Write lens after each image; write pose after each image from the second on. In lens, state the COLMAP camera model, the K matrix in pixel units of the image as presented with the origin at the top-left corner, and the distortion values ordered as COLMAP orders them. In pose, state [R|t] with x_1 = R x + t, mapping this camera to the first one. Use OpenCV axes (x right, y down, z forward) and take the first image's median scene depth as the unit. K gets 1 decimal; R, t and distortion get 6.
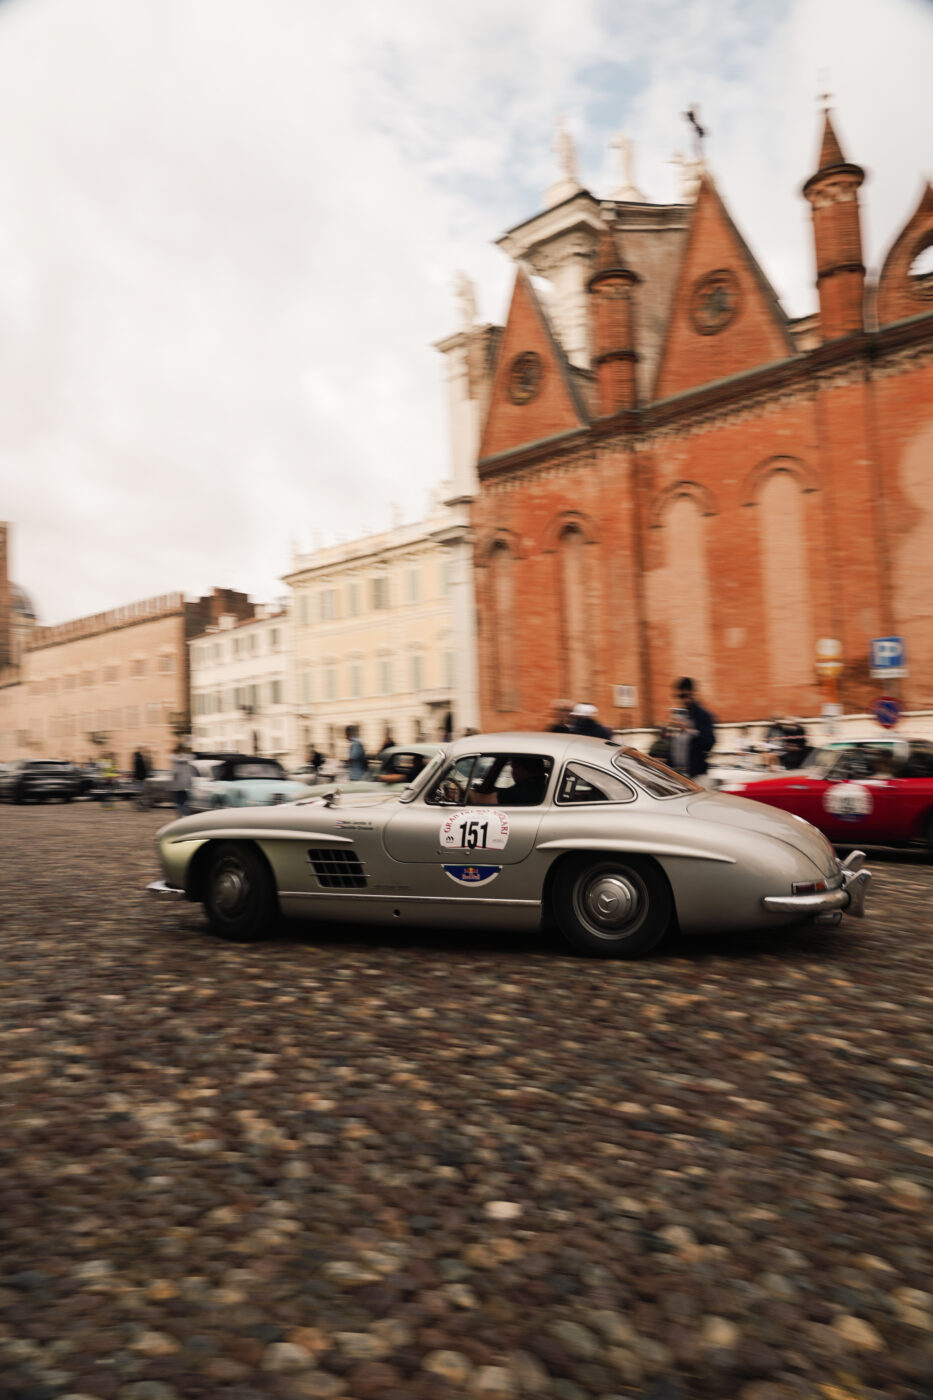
lens RADIAL K [[943.8, 0, 463.2], [0, 943.8, 692.6], [0, 0, 1]] dist [-0.030761, 0.019552]
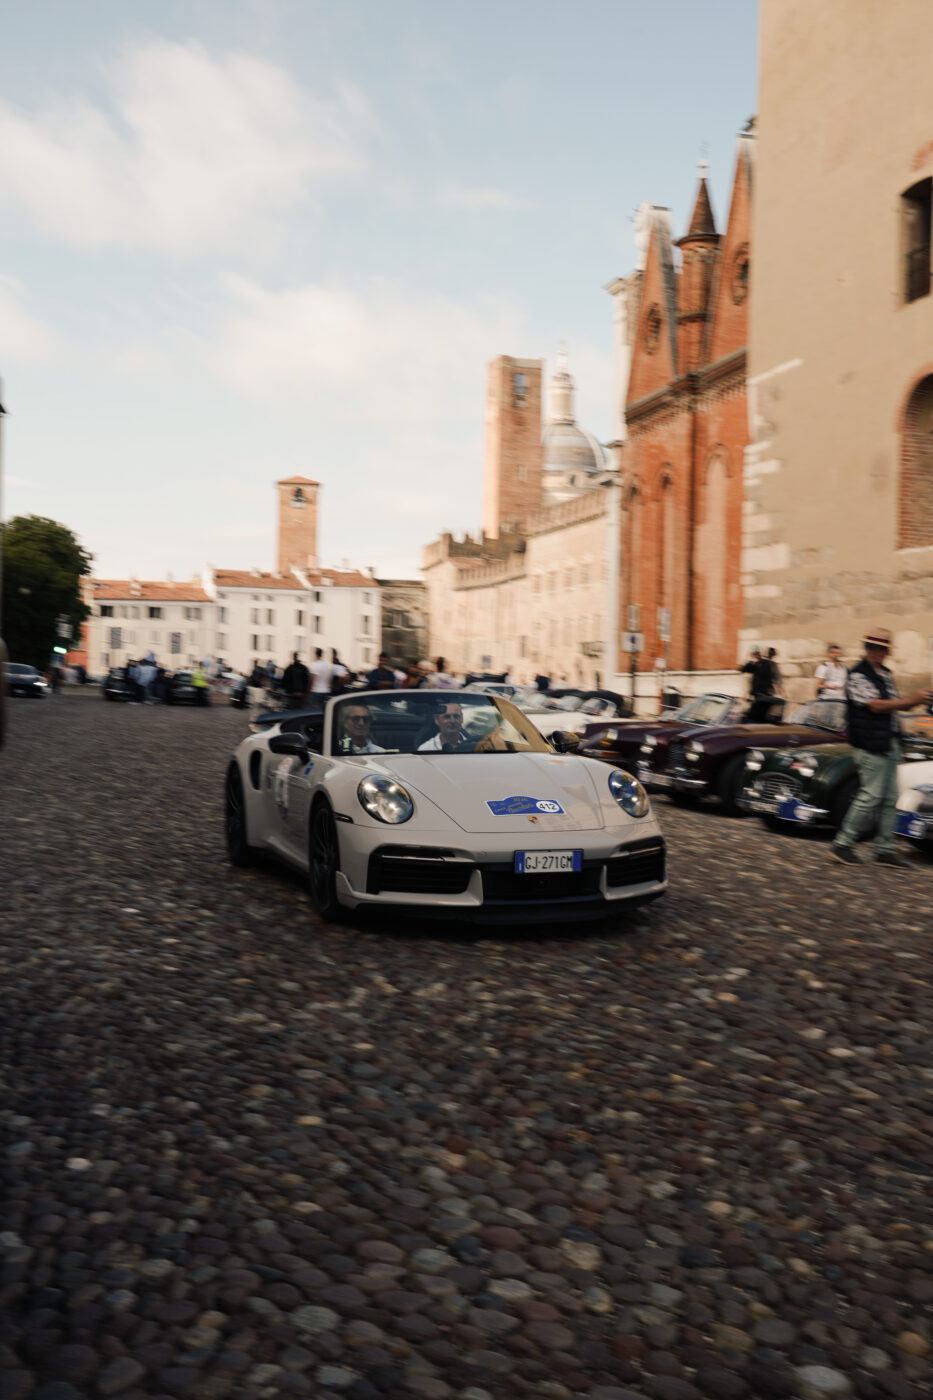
lens RADIAL K [[1533.8, 0, 458.4], [0, 1533.8, 692.5], [0, 0, 1]] dist [0.038683, -0.016871]
pose [[0.842473, 0.057286, -0.535684, 0.866237], [-0.017104, 0.996673, 0.079684, -0.069587], [0.538467, -0.057970, 0.840650, -0.600536]]
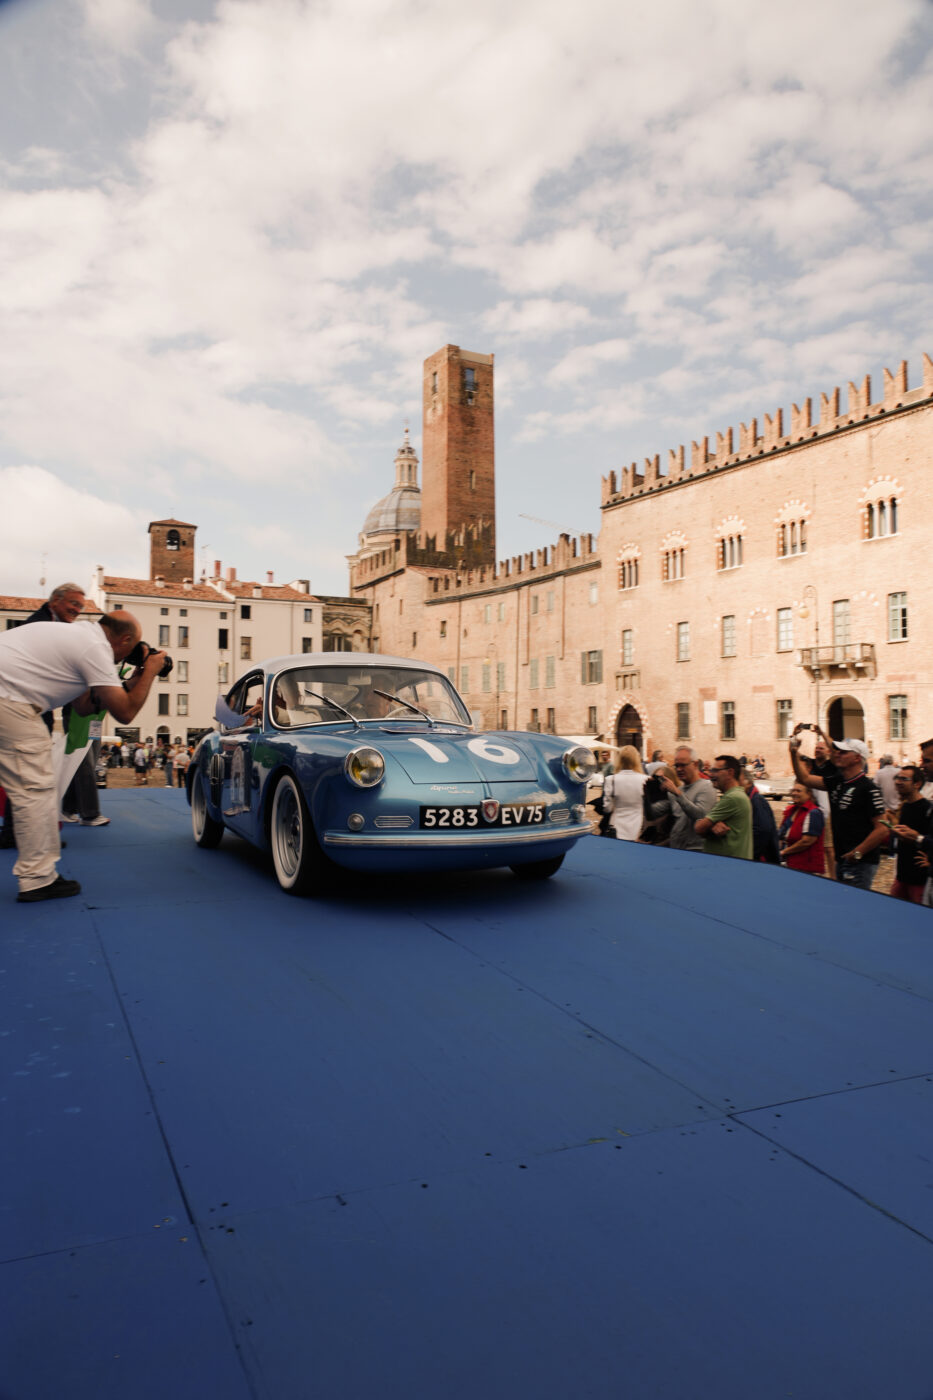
lens RADIAL K [[942.5, 0, 464.2], [0, 942.5, 694.9], [0, 0, 1]] dist [-0.035532, 0.019426]
pose [[0.948487, 0.032153, -0.315179, -1.721367], [-0.019479, 0.998873, 0.043281, 0.201737], [0.316215, -0.034912, 0.948045, 2.112719]]
